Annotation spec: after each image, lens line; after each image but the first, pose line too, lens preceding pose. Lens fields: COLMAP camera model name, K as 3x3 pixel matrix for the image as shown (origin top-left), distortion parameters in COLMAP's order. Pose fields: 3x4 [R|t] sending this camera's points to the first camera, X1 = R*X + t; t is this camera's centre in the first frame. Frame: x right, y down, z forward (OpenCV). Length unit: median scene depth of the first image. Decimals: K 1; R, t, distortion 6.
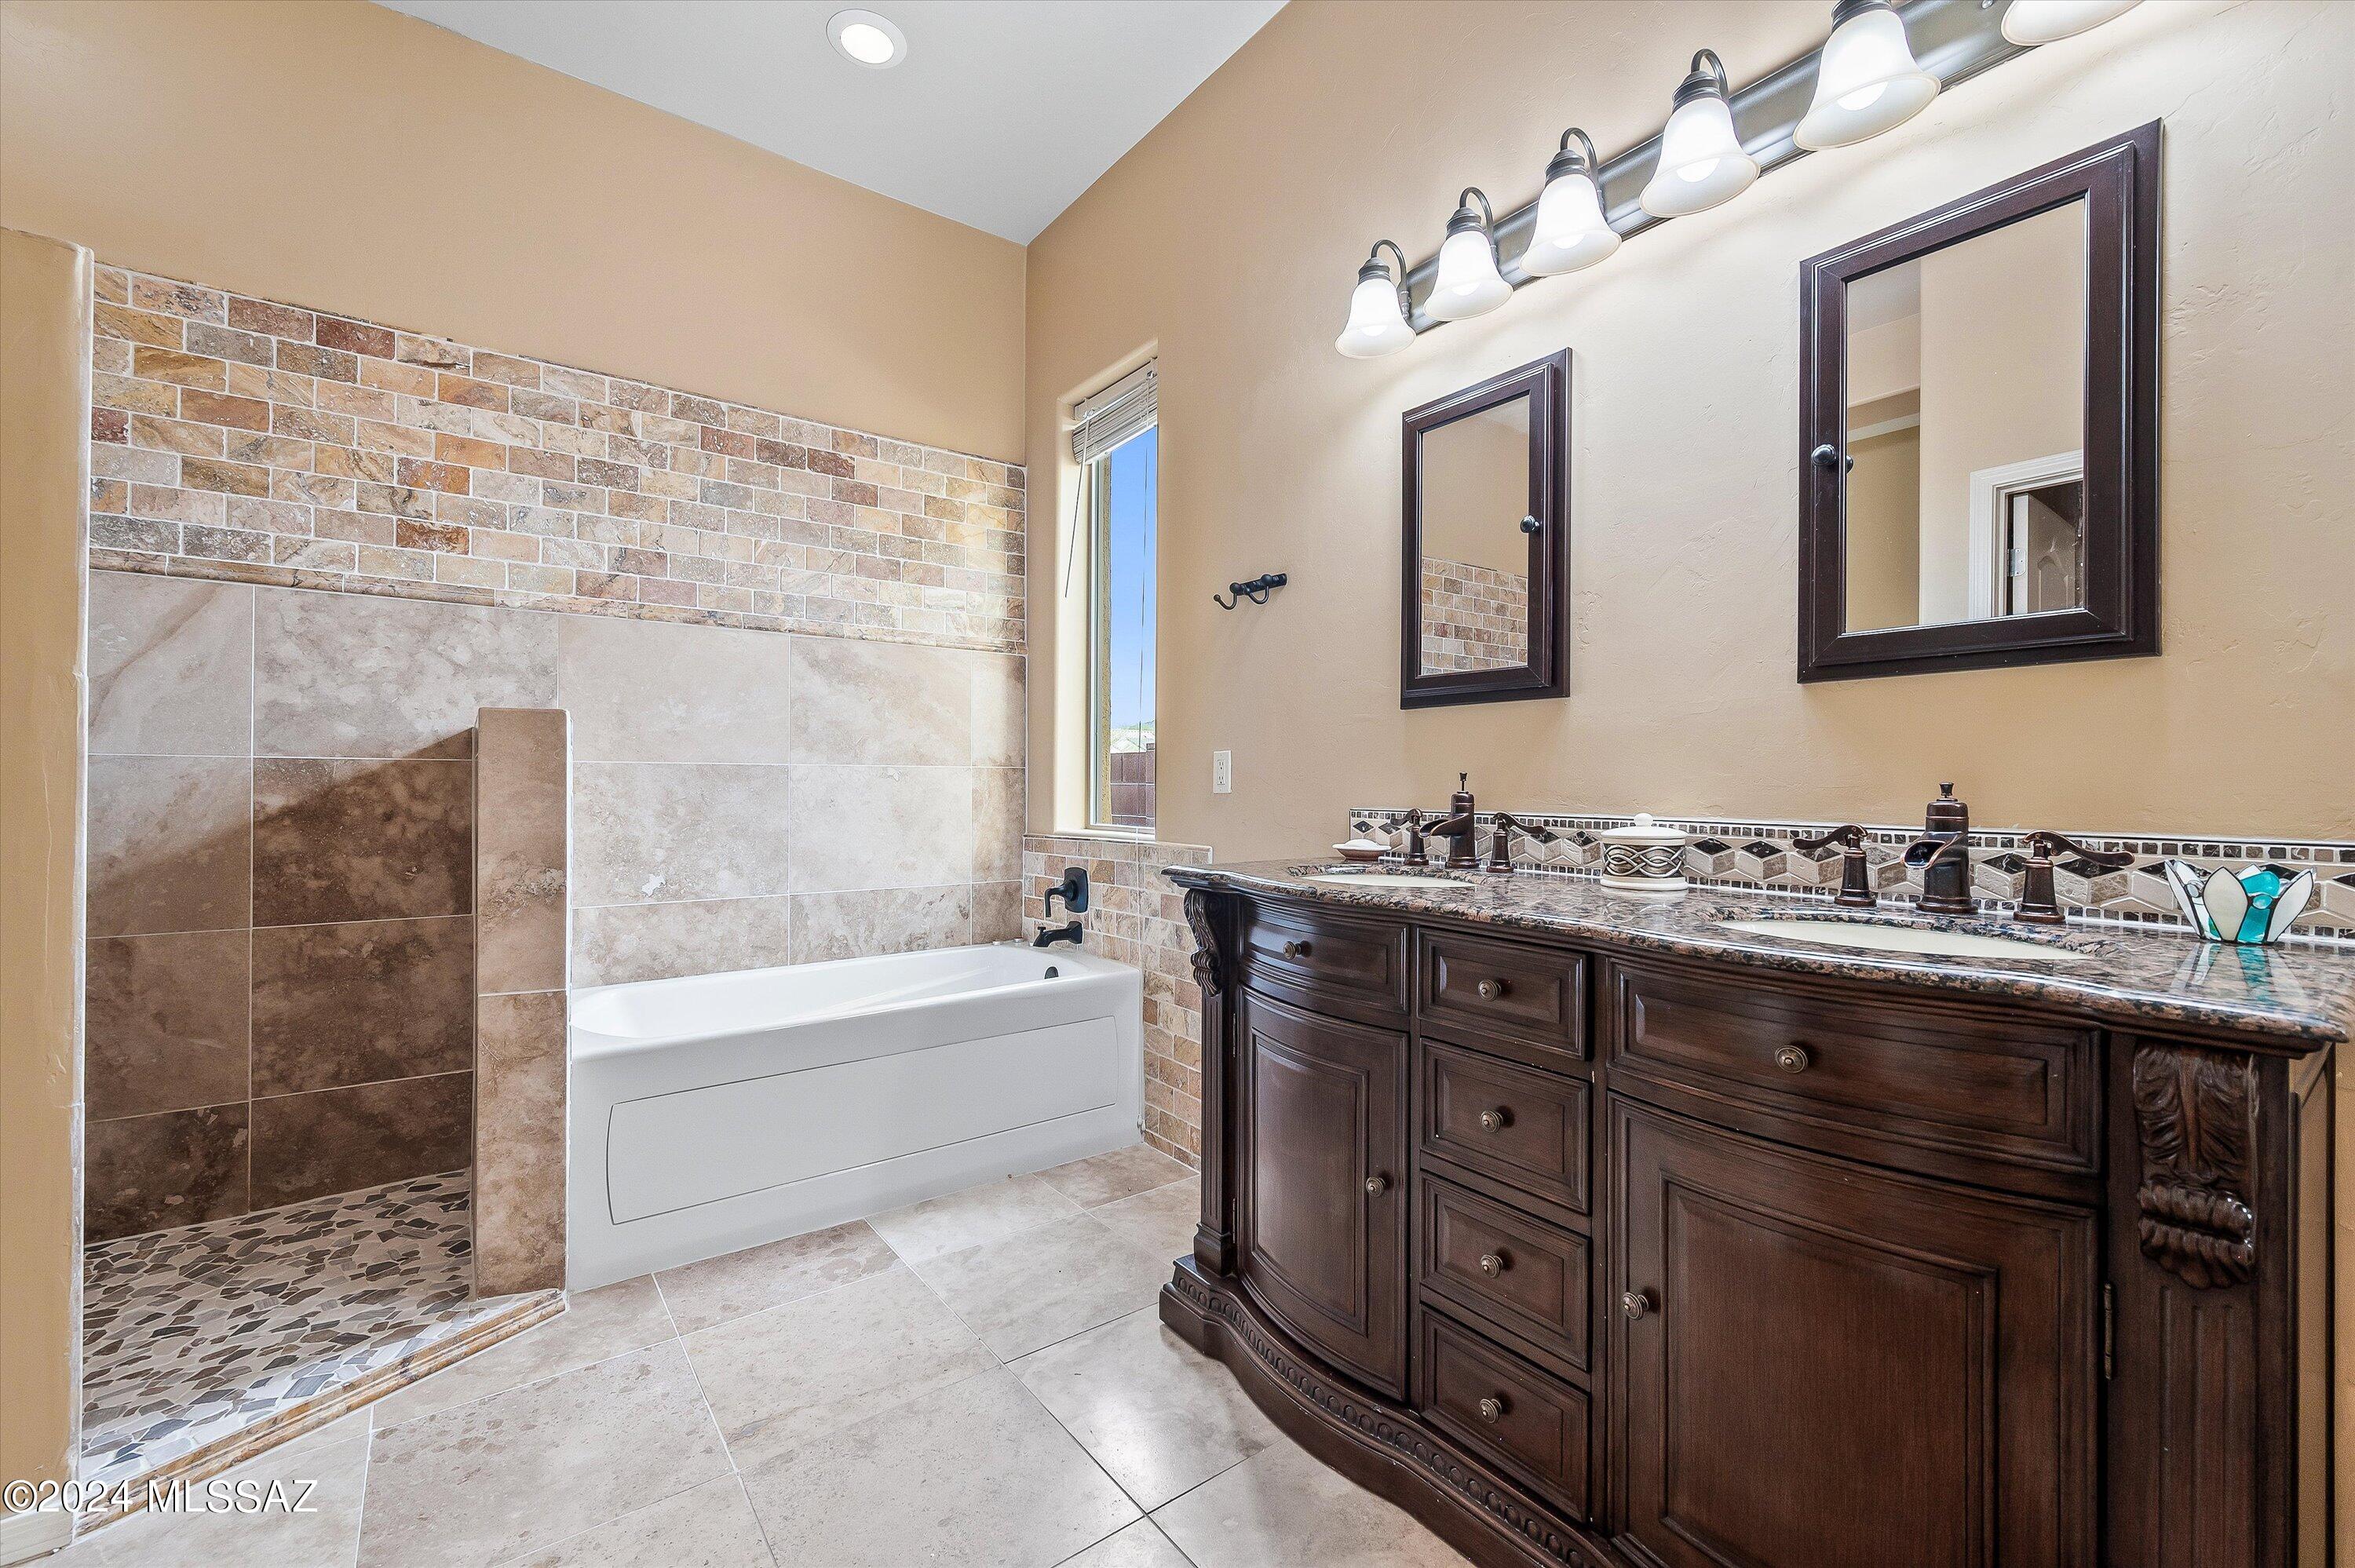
lens RADIAL K [[947.8, 0, 1177.2], [0, 947.8, 791.4], [0, 0, 1]] dist [-0.000389, -0.000162]
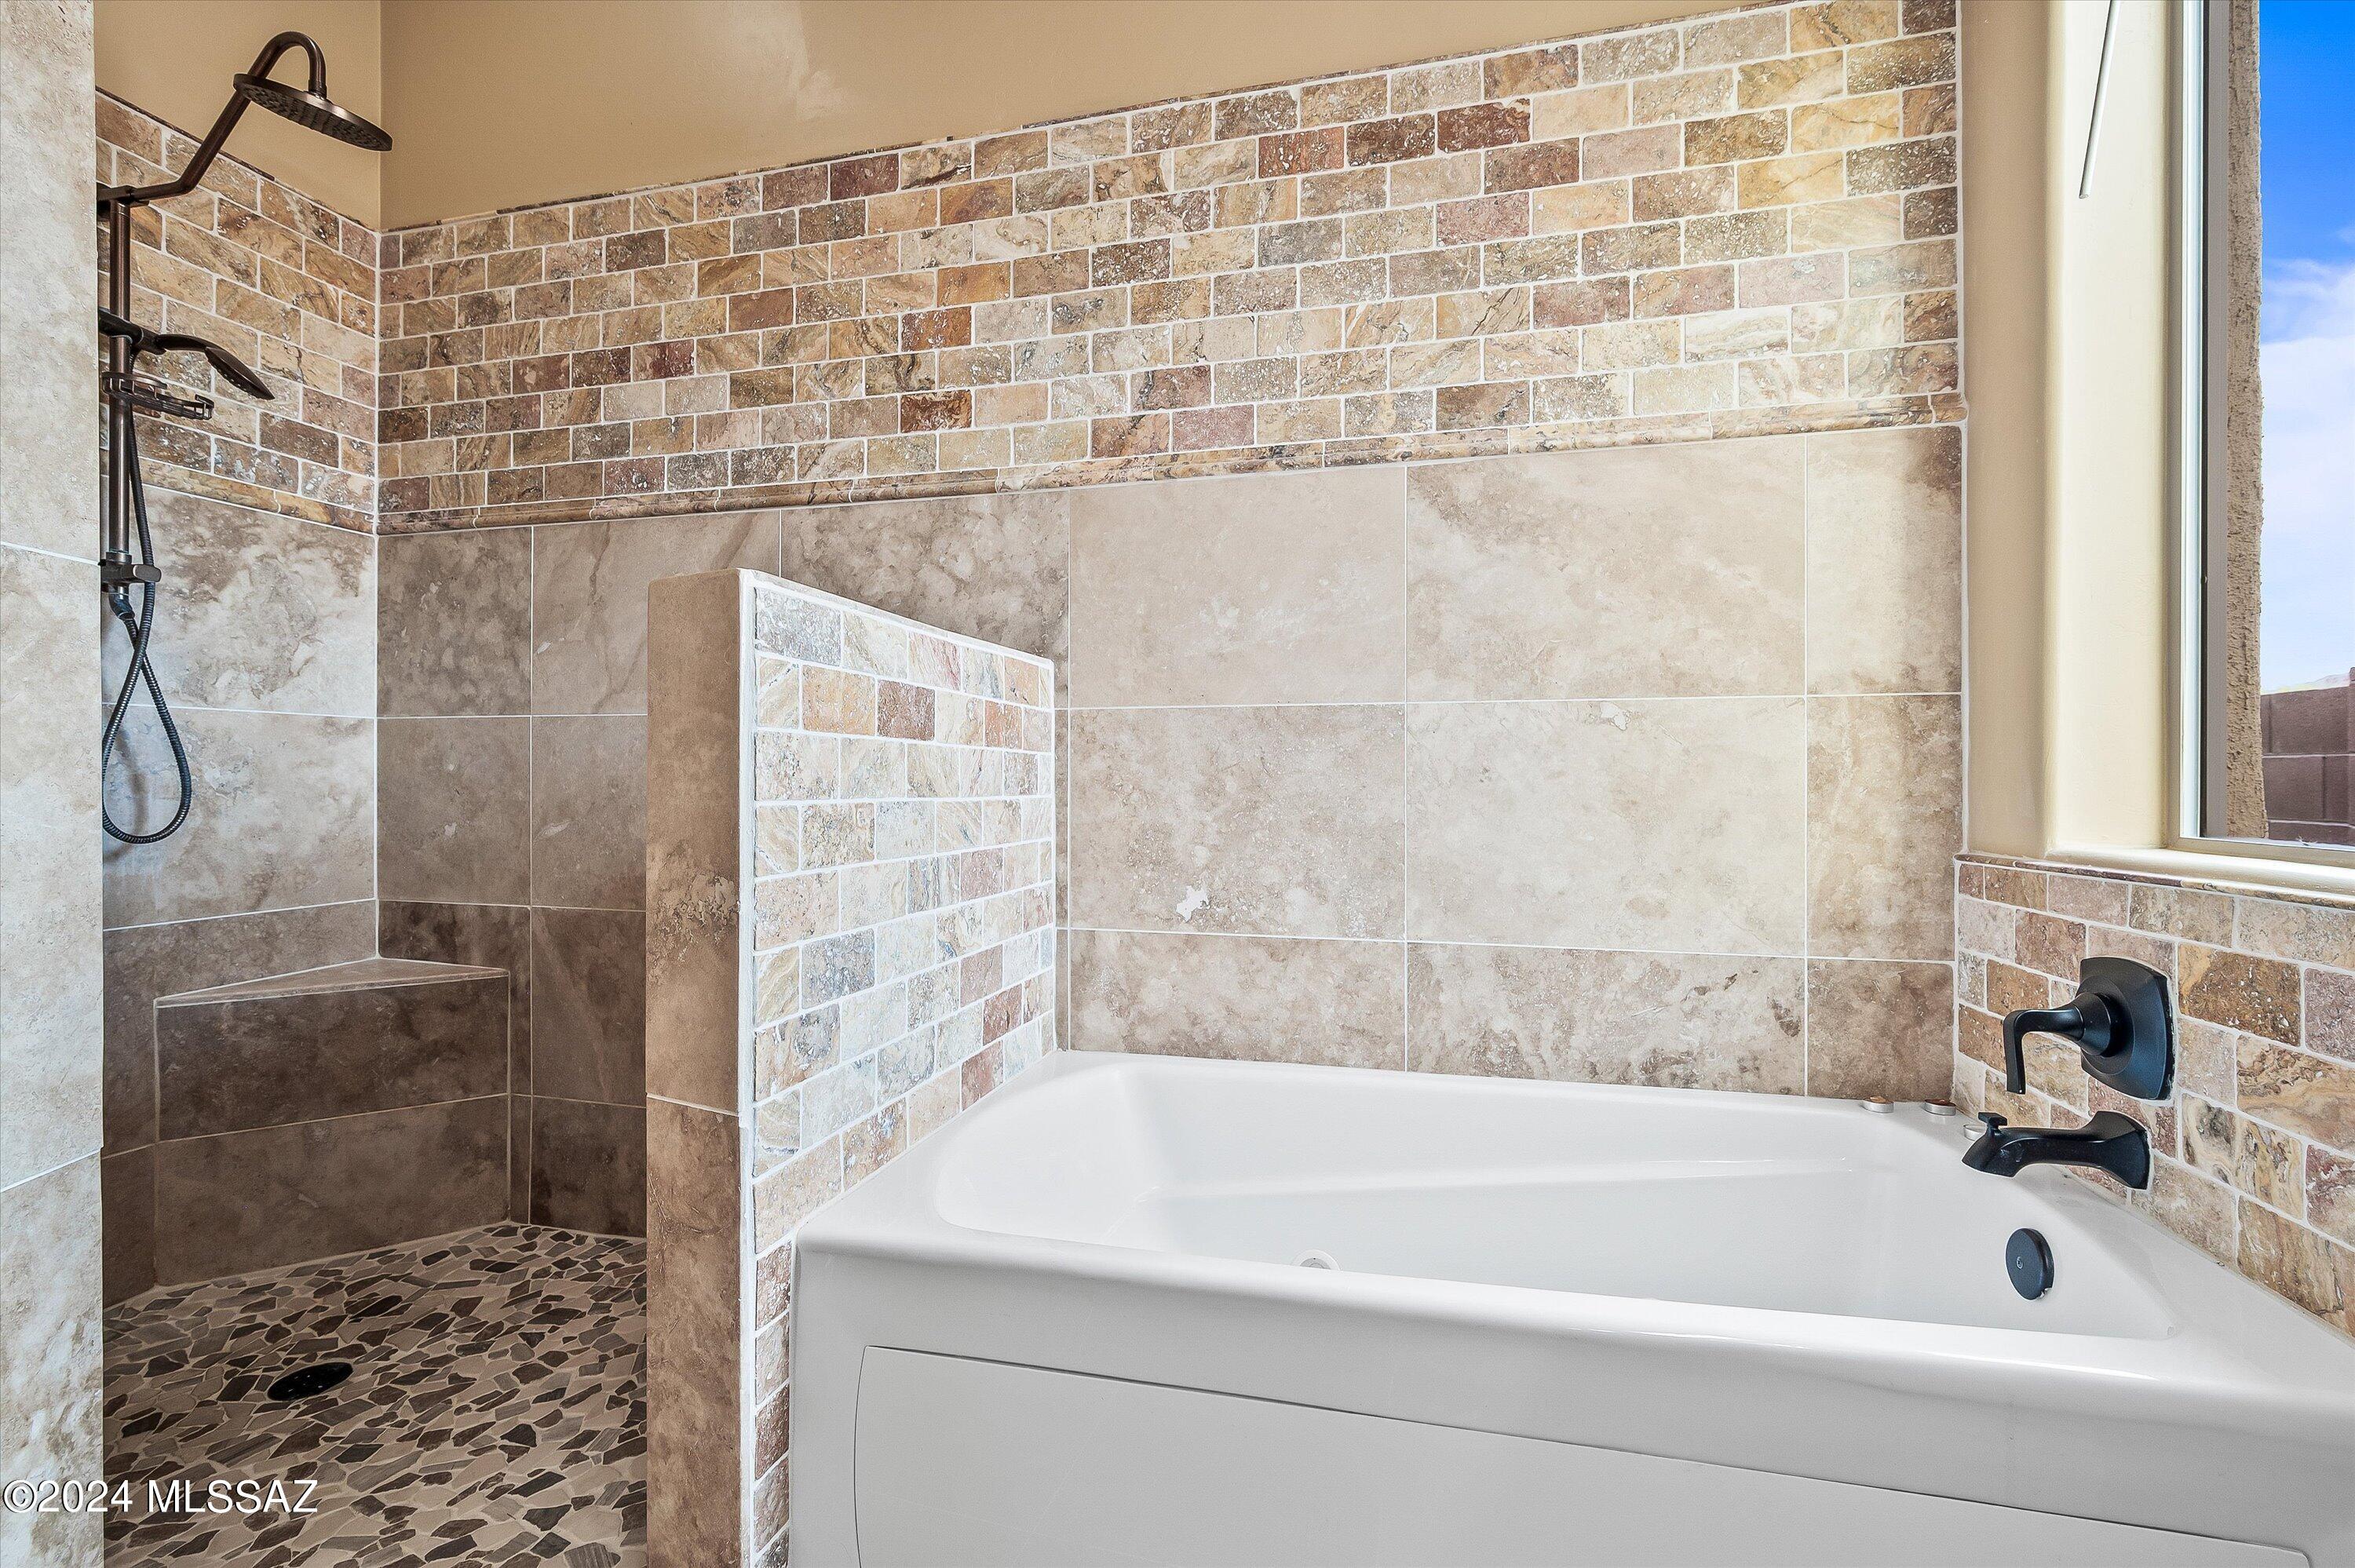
lens RADIAL K [[1004.2, 0, 1178.0], [0, 1004.2, 775.5], [0, 0, 1]] dist [-0.002464, -0.000121]
pose [[0.639240, -0.003378, -0.769000, -0.052275], [-0.004105, 0.999961, -0.007805, 0.019772], [0.768996, 0.008146, 0.639202, 0.567504]]
